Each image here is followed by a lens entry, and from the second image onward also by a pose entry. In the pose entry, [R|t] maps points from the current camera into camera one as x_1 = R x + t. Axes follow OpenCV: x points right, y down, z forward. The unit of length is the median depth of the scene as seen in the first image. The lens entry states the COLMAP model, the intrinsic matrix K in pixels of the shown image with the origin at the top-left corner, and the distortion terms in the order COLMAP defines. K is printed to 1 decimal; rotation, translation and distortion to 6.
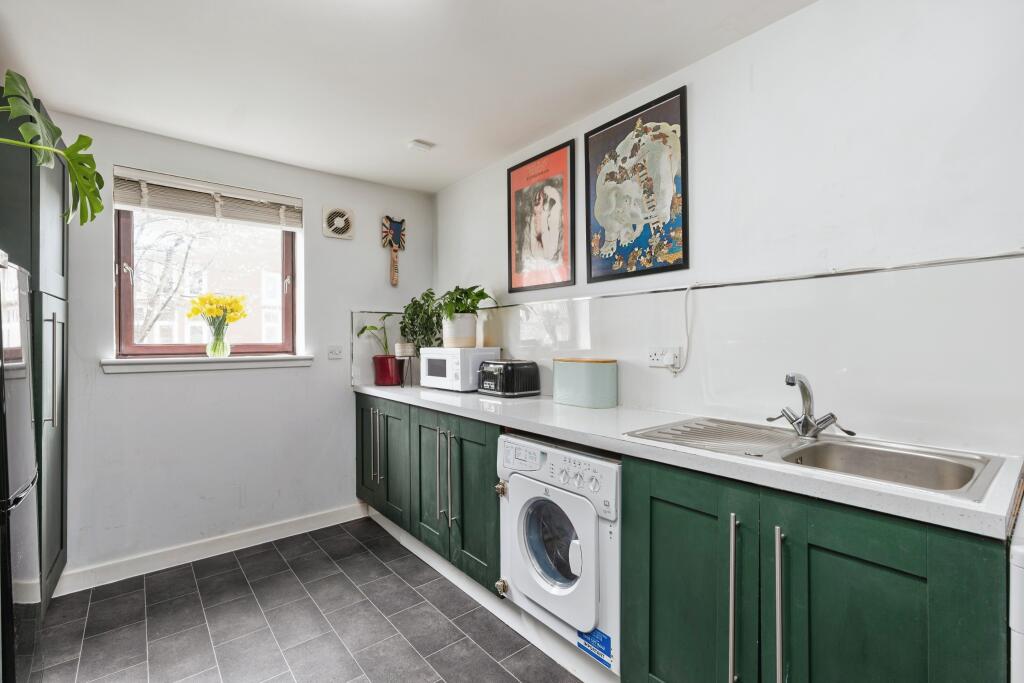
lens RADIAL K [[454.7, 0, 518.8], [0, 454.7, 337.3], [0, 0, 1]] dist [0.000071, 0.001749]
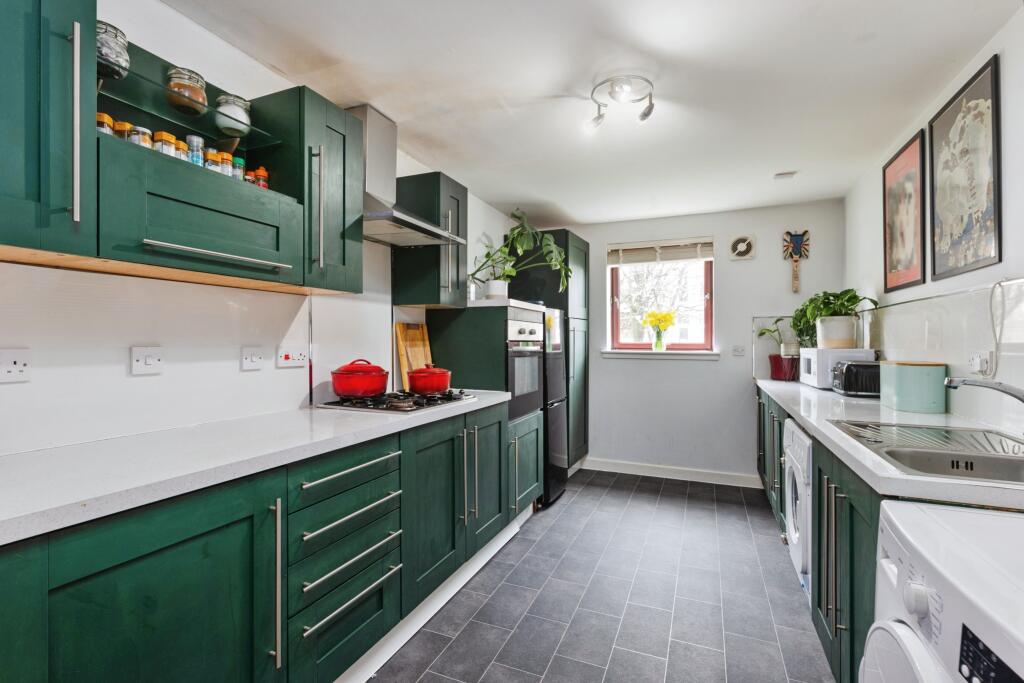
lens RADIAL K [[454.7, 0, 505.1], [0, 454.7, 314.8], [0, 0, 1]] dist [0.000071, 0.001749]
pose [[0.443198, -0.044154, -0.895336, 0.533263], [0.000396, 0.998796, -0.049059, -0.004824], [0.896424, 0.021388, 0.442681, -0.173987]]
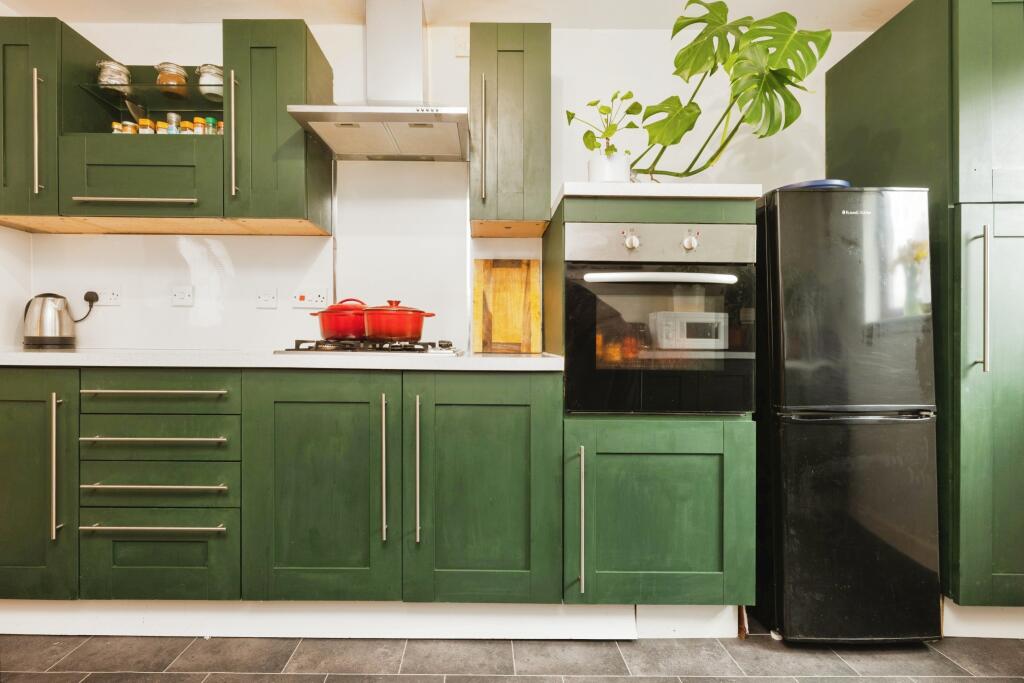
lens RADIAL K [[454.7, 0, 469.0], [0, 454.7, 329.3], [0, 0, 1]] dist [0.000071, 0.001749]
pose [[-0.630972, -0.017586, -0.775606, 0.103243], [-0.004531, 0.999810, -0.018984, 0.096472], [0.775793, -0.008464, -0.630931, 0.553330]]
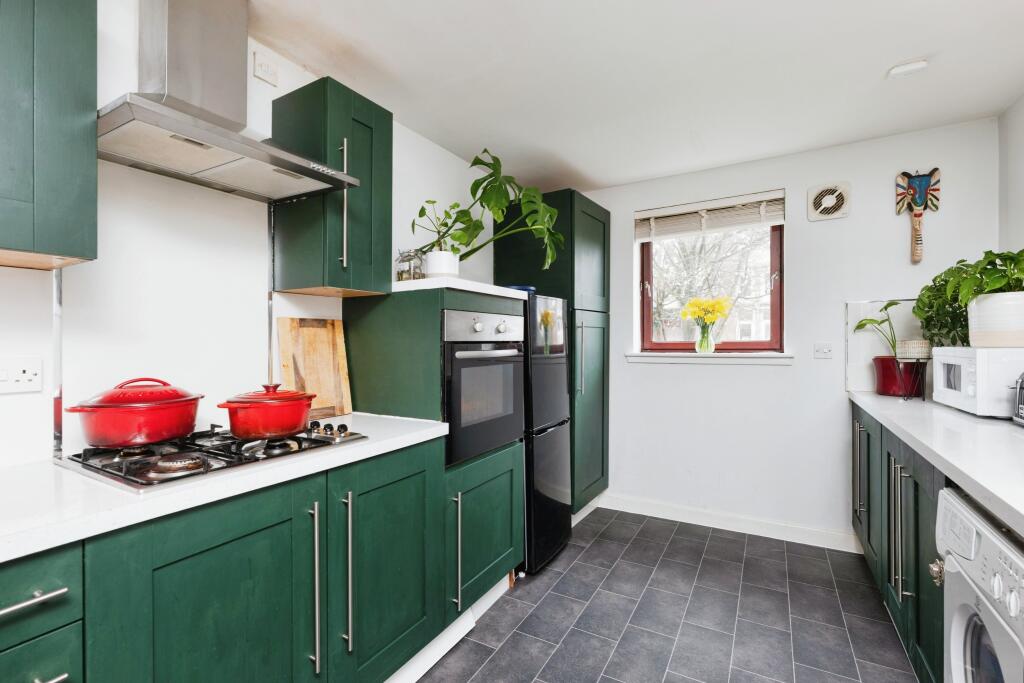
lens RADIAL K [[454.7, 0, 509.3], [0, 454.7, 334.2], [0, 0, 1]] dist [0.000071, 0.001749]
pose [[0.341523, -0.013606, -0.939775, 0.255144], [0.016077, 0.999833, -0.008632, -0.001569], [0.939736, -0.012161, 0.341685, 0.158954]]
